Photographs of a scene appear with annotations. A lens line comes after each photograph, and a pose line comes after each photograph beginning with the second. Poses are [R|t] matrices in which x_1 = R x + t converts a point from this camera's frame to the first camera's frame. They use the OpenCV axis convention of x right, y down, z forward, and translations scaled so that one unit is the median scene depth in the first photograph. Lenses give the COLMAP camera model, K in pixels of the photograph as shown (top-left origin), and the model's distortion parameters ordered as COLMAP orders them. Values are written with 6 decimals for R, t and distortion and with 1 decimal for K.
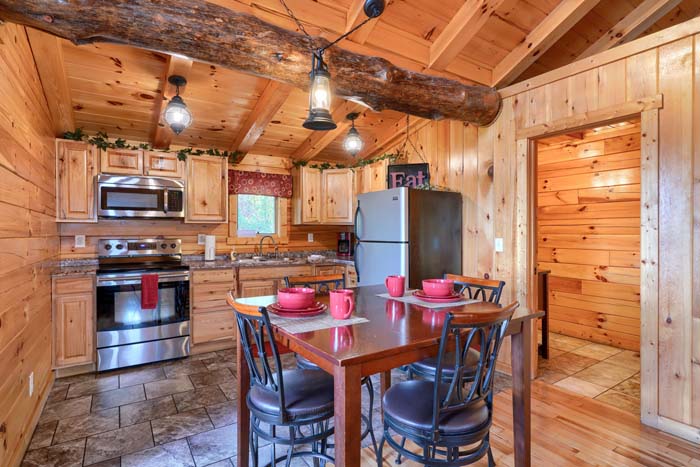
lens RADIAL K [[361.5, 0, 320.7], [0, 361.5, 237.0], [0, 0, 1]] dist [-0.004164, 0.005341]
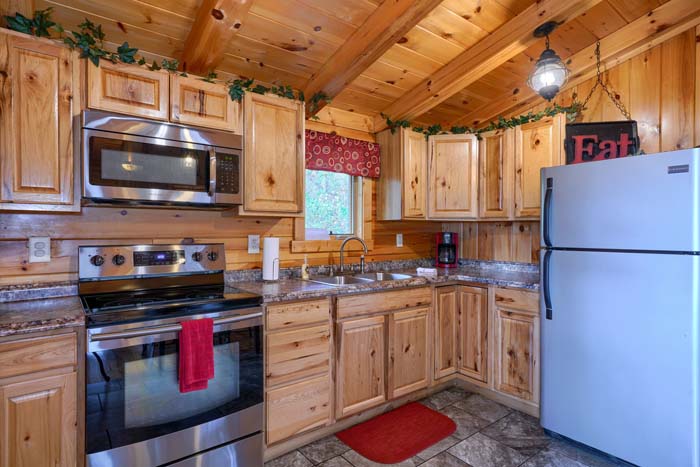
lens RADIAL K [[415.5, 0, 344.1], [0, 415.5, 235.9], [0, 0, 1]] dist [0.007517, -0.001252]
pose [[0.996117, 0.002788, 0.087992, -0.270322], [-0.002651, 0.999995, -0.001683, -0.006665], [-0.087996, 0.001444, 0.996120, 0.353864]]
